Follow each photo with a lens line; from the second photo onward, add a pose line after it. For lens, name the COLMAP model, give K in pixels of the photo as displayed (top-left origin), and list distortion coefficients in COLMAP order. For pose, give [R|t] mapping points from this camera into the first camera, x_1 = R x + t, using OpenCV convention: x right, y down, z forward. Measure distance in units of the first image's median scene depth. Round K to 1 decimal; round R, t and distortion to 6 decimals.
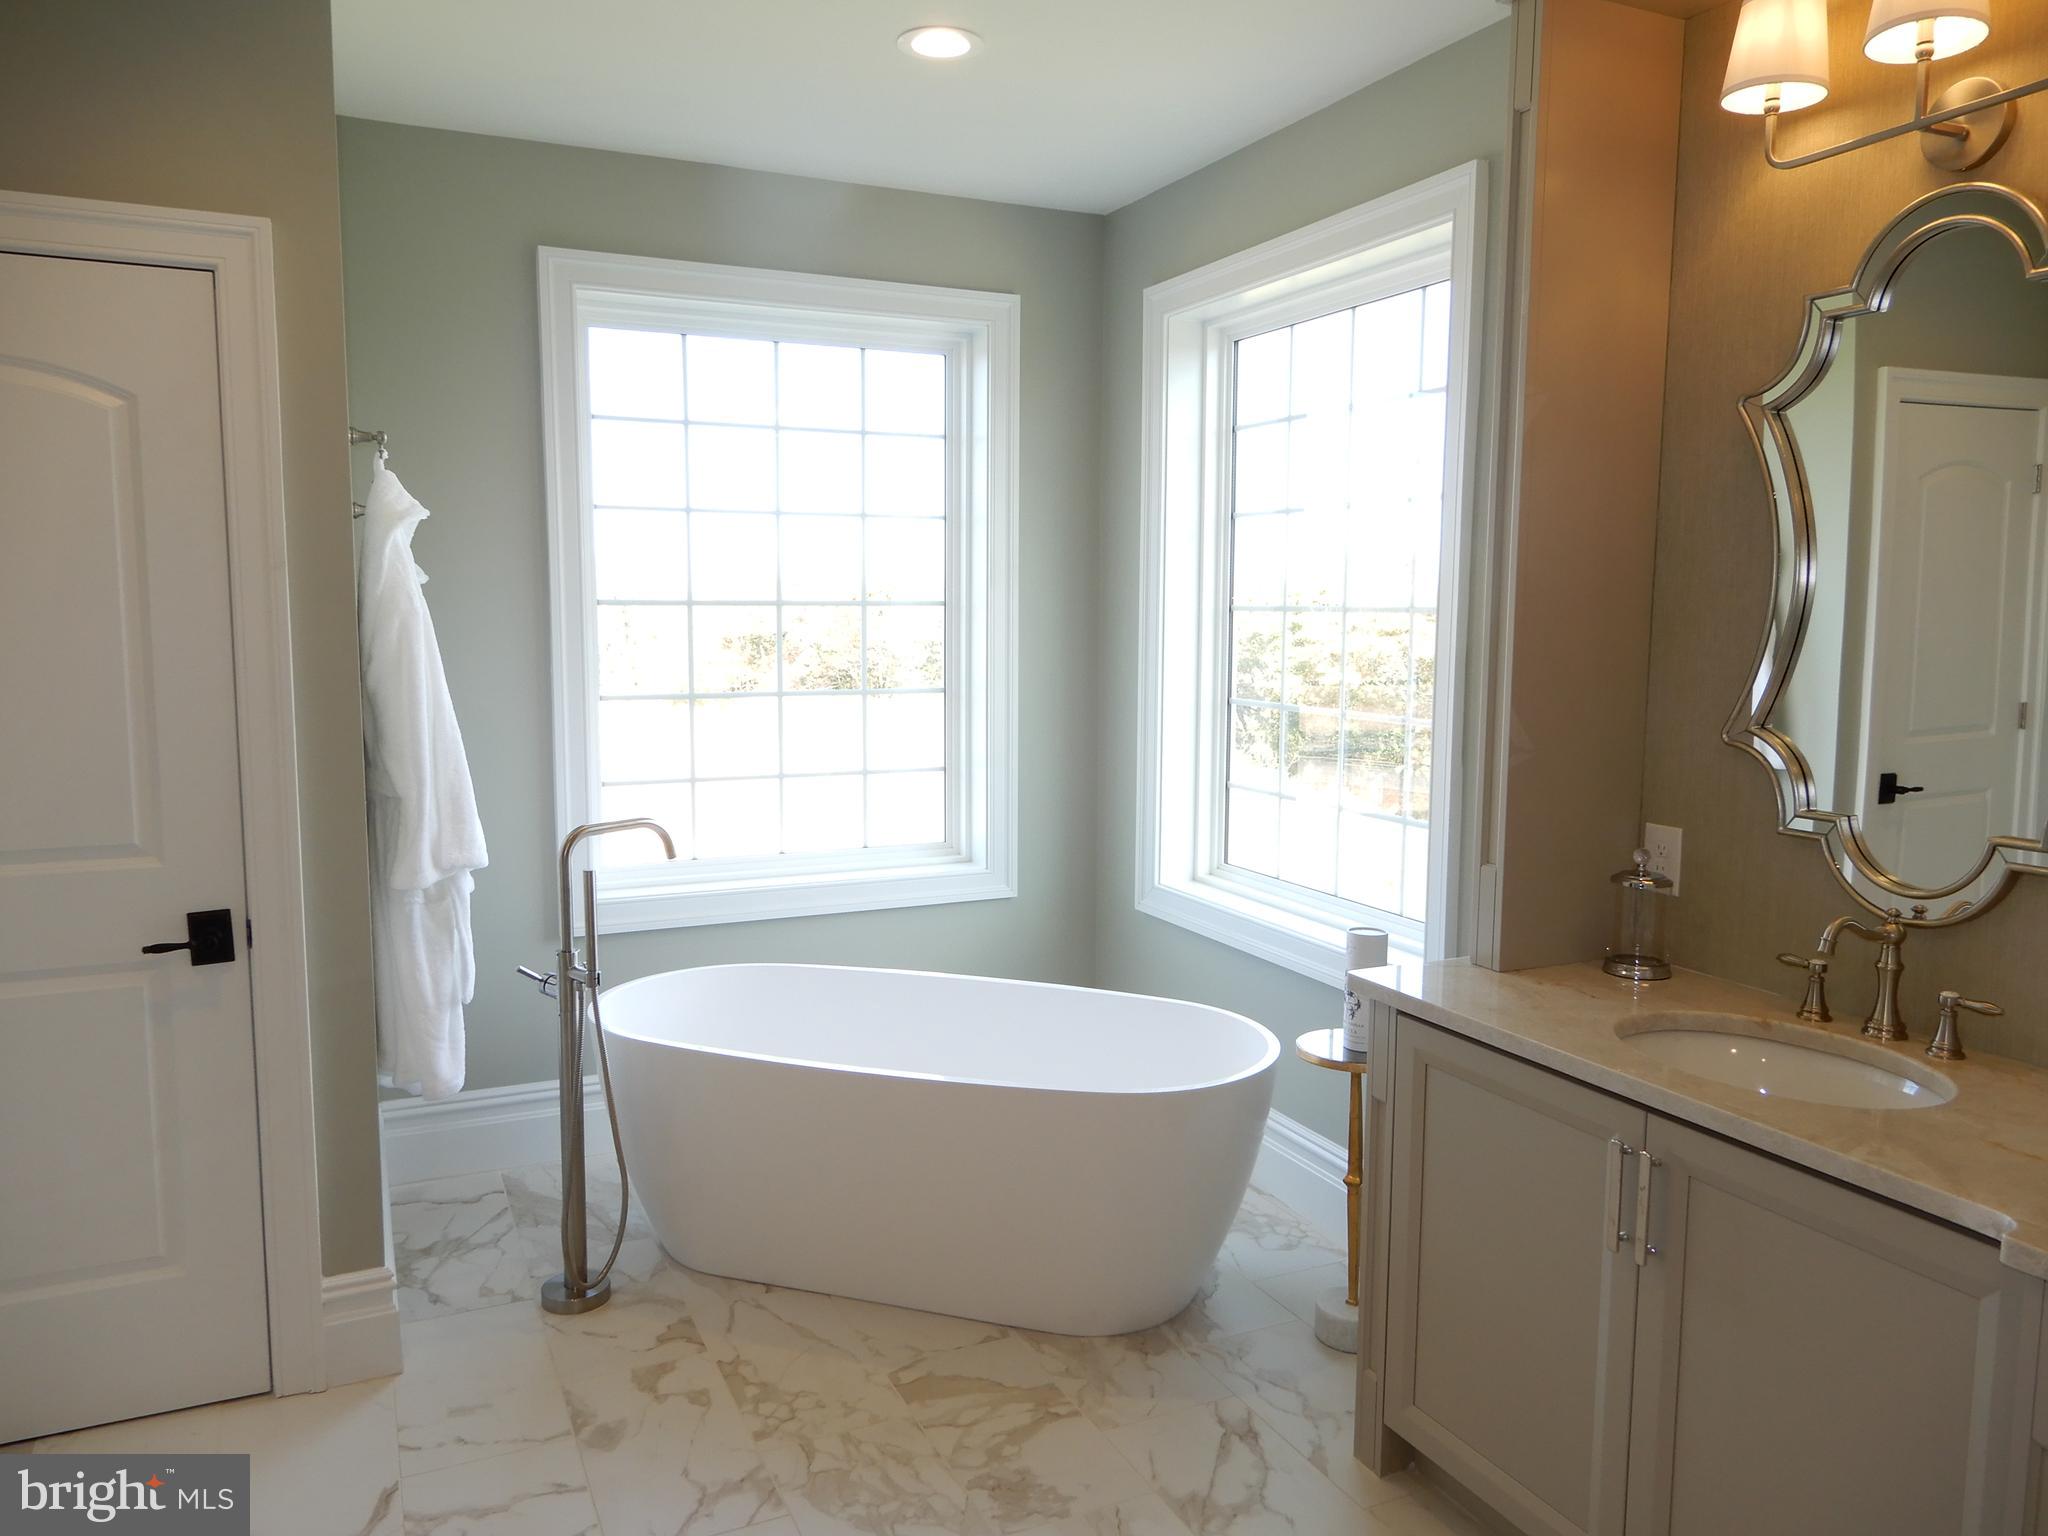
lens RADIAL K [[1456.2, 0, 1024.0], [0, 1456.2, 768.0], [0, 0, 1]] dist [0.009565, -0.008308]
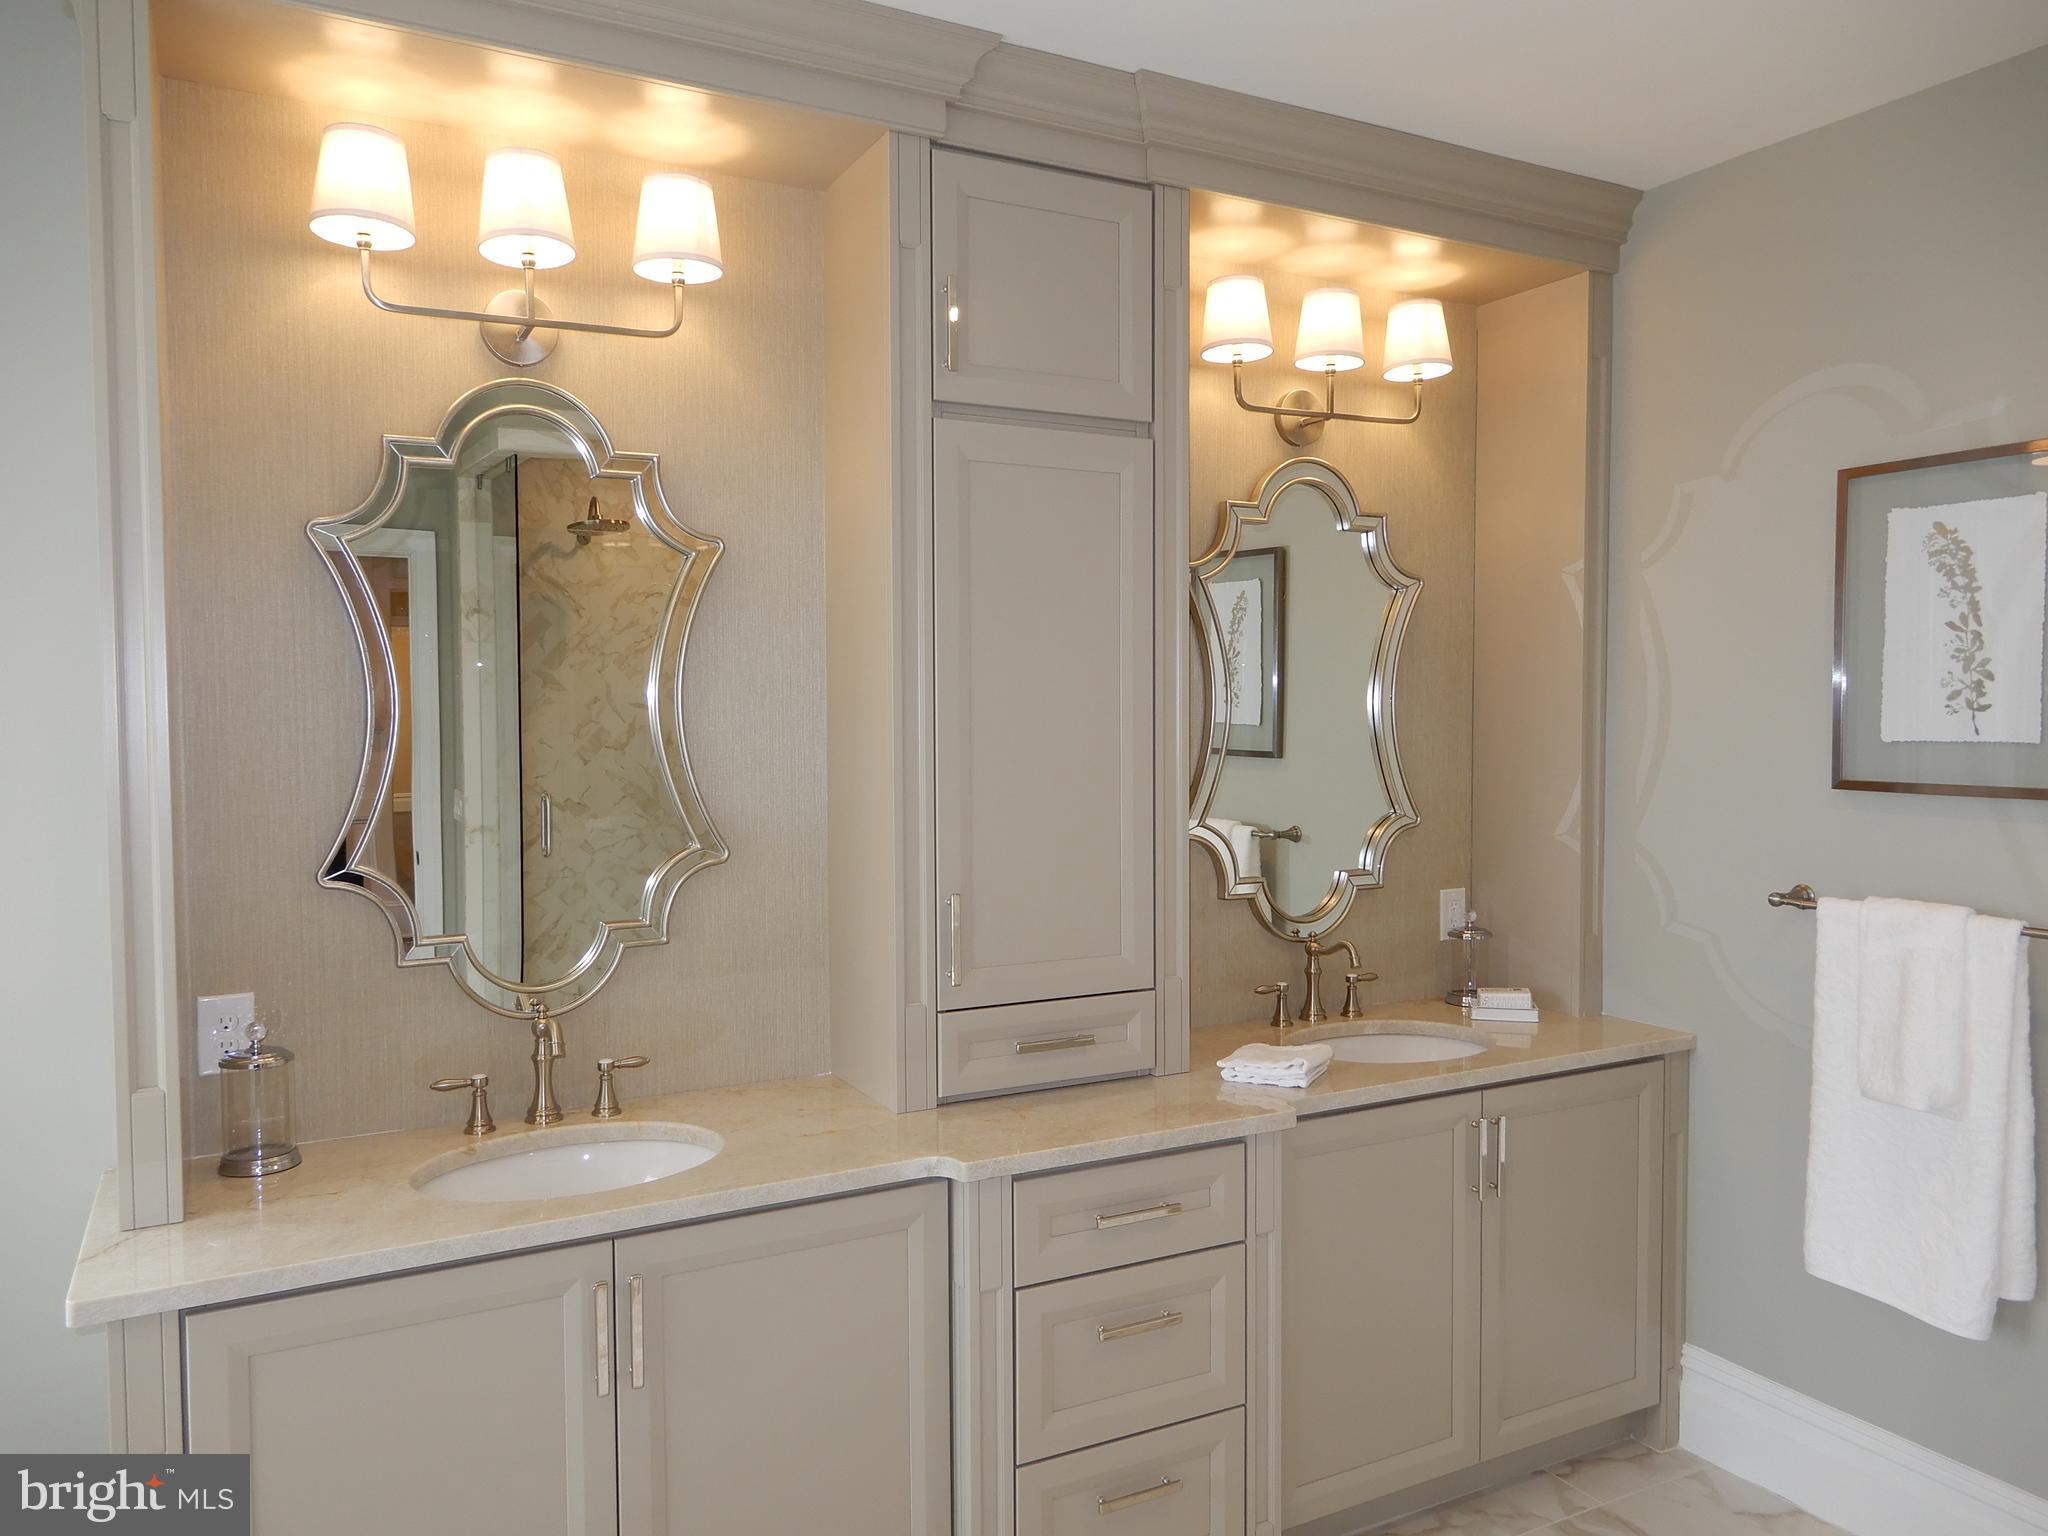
lens RADIAL K [[1456.2, 0, 1024.0], [0, 1456.2, 768.0], [0, 0, 1]] dist [0.009565, -0.008308]
pose [[-0.057218, -0.053616, 0.996921, -0.553660], [0.116407, 0.991388, 0.059999, -0.112635], [-0.991552, 0.119482, -0.050484, 0.684073]]
